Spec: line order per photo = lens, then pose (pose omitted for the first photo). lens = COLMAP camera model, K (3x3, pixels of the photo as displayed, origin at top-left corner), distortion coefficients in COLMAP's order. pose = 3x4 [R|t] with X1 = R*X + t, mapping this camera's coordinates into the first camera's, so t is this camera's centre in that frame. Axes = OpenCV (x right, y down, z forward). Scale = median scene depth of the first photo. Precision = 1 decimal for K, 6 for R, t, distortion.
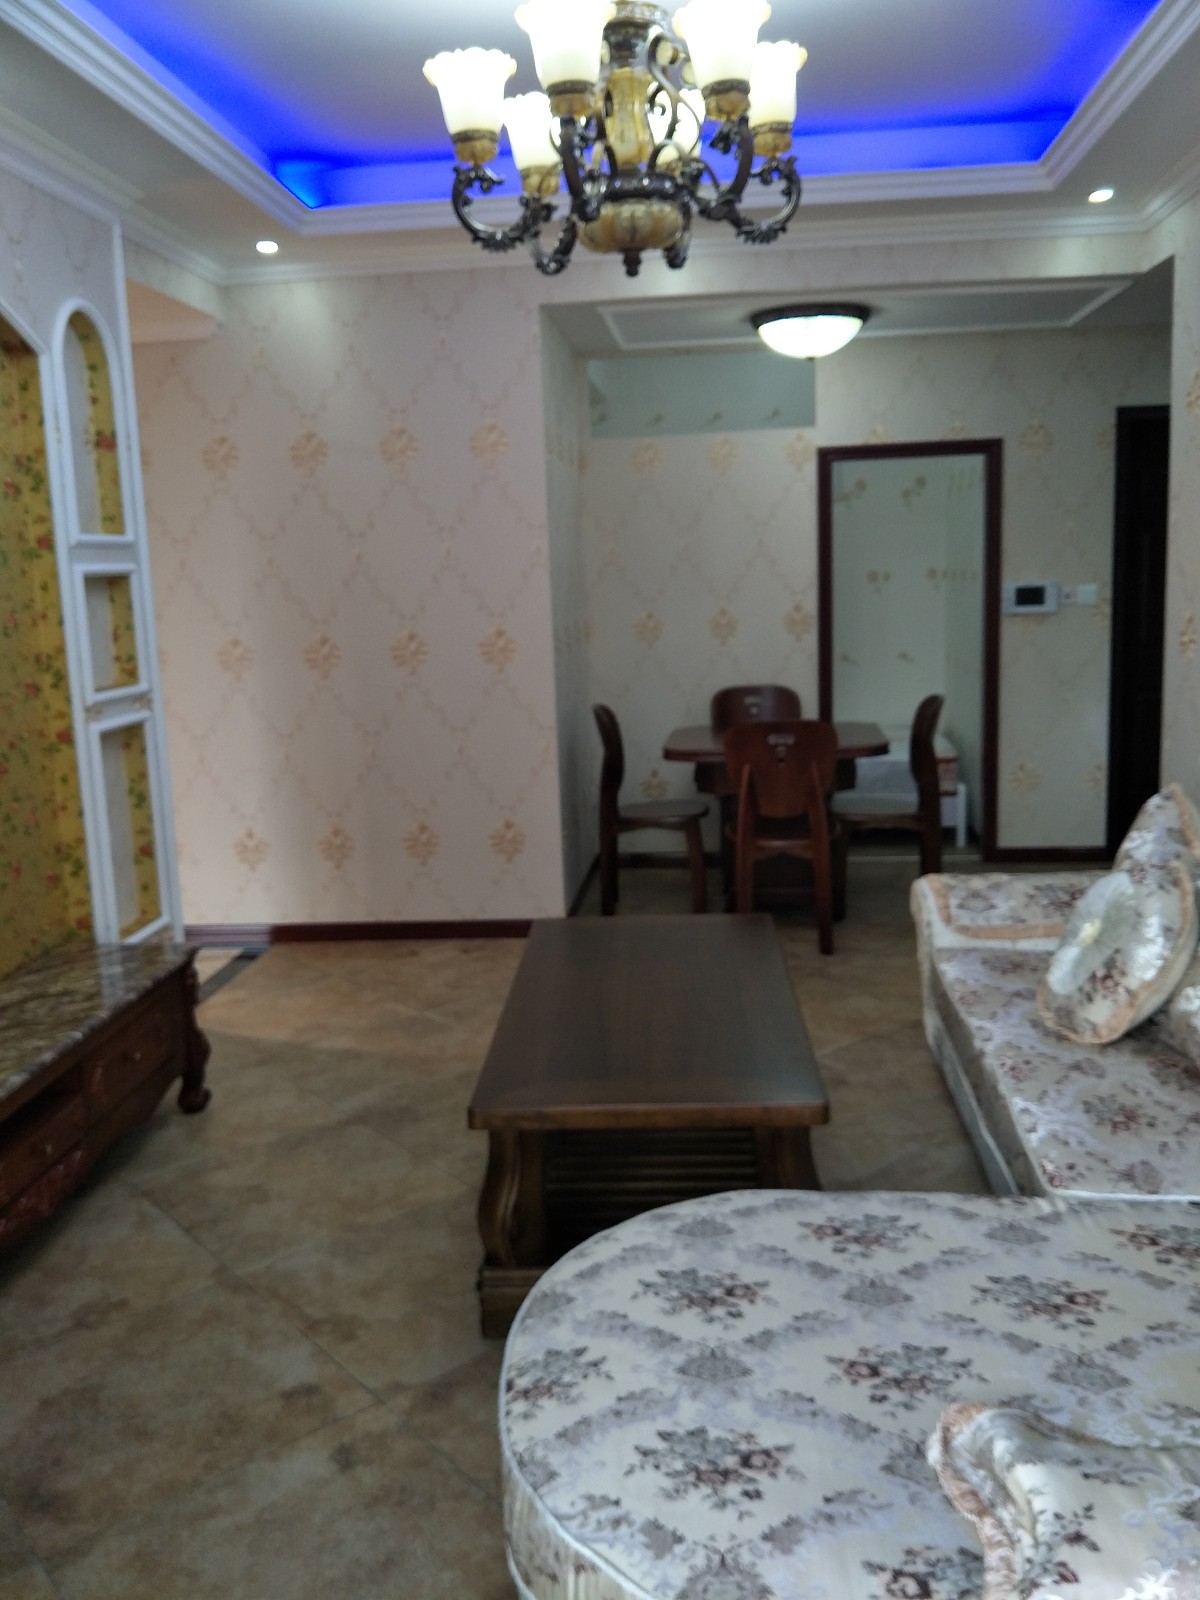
lens RADIAL K [[1364.6, 0, 793.0], [0, 1364.6, 798.5], [0, 0, 1]] dist [0.009007, -0.049765]
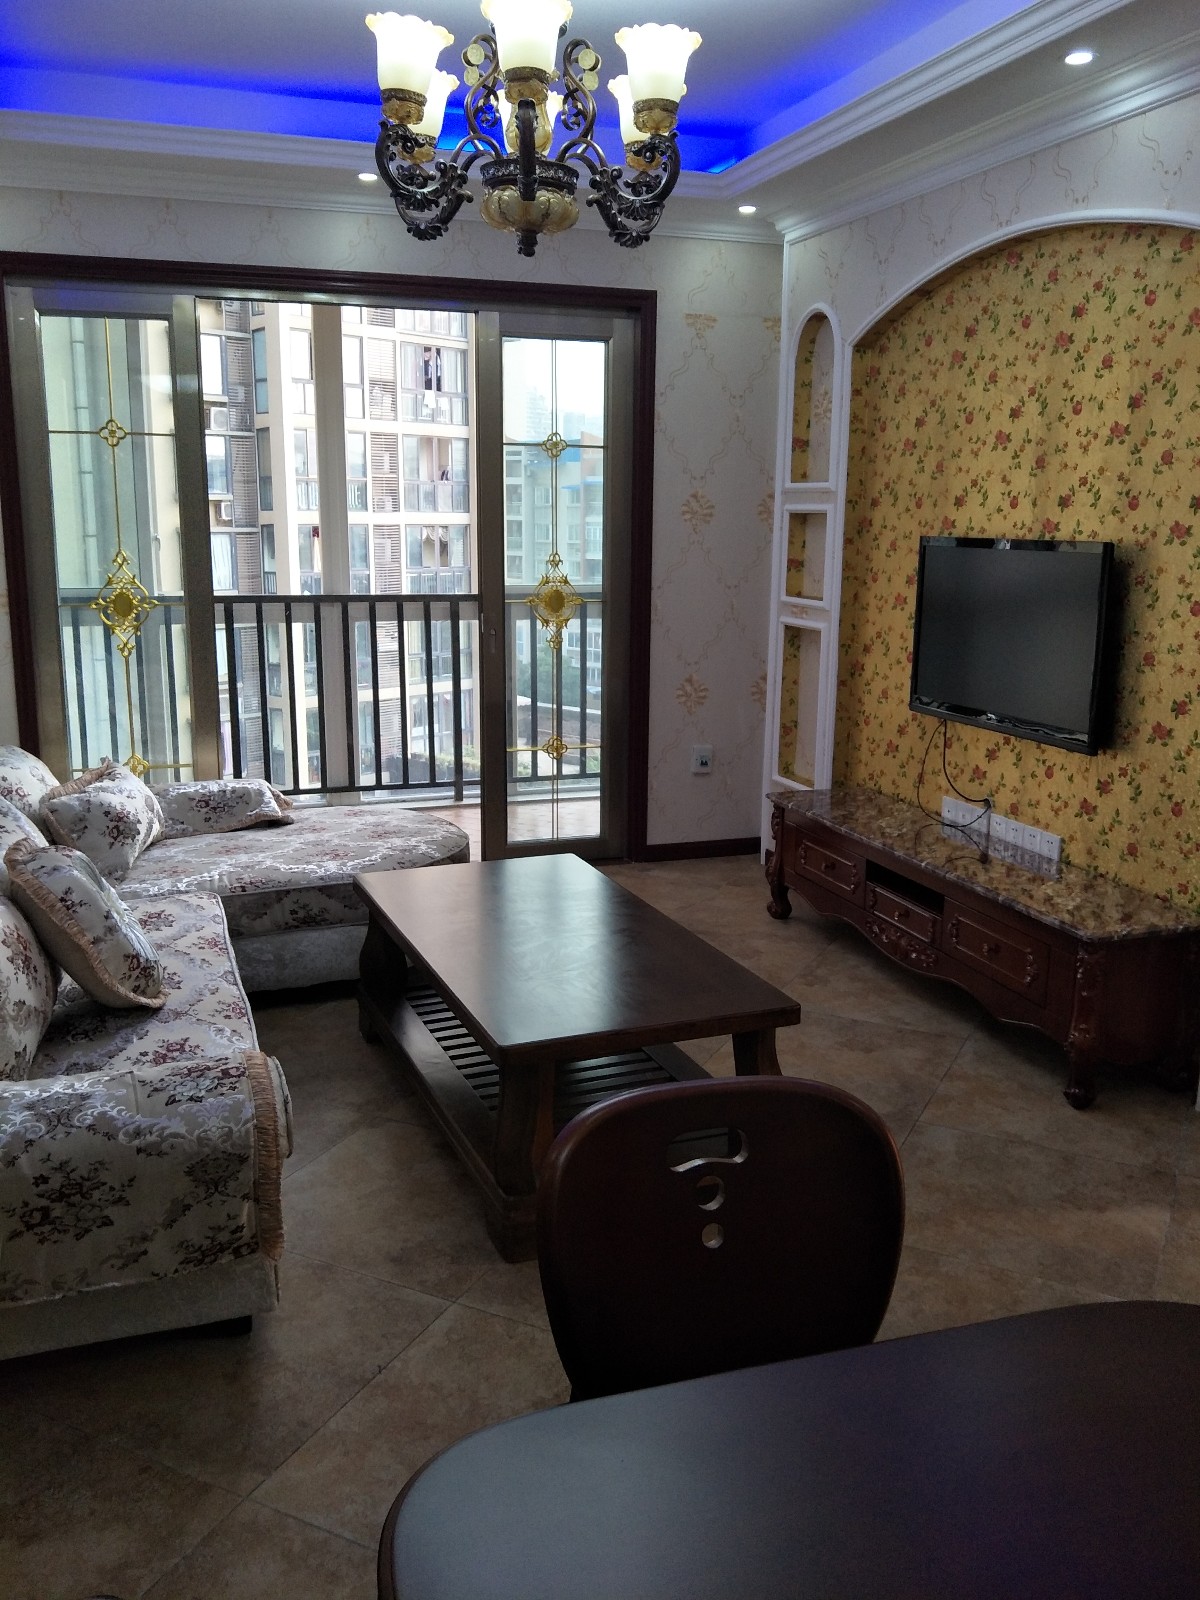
lens RADIAL K [[1369.2, 0, 600.0], [0, 1369.2, 800.0], [0, 0, 1]] dist [-0.002197, -0.008587]
pose [[-0.956942, 0.066051, -0.282664, 0.109667], [-0.046379, 0.926467, 0.373507, -0.274096], [0.286550, 0.370534, -0.883512, 1.556647]]
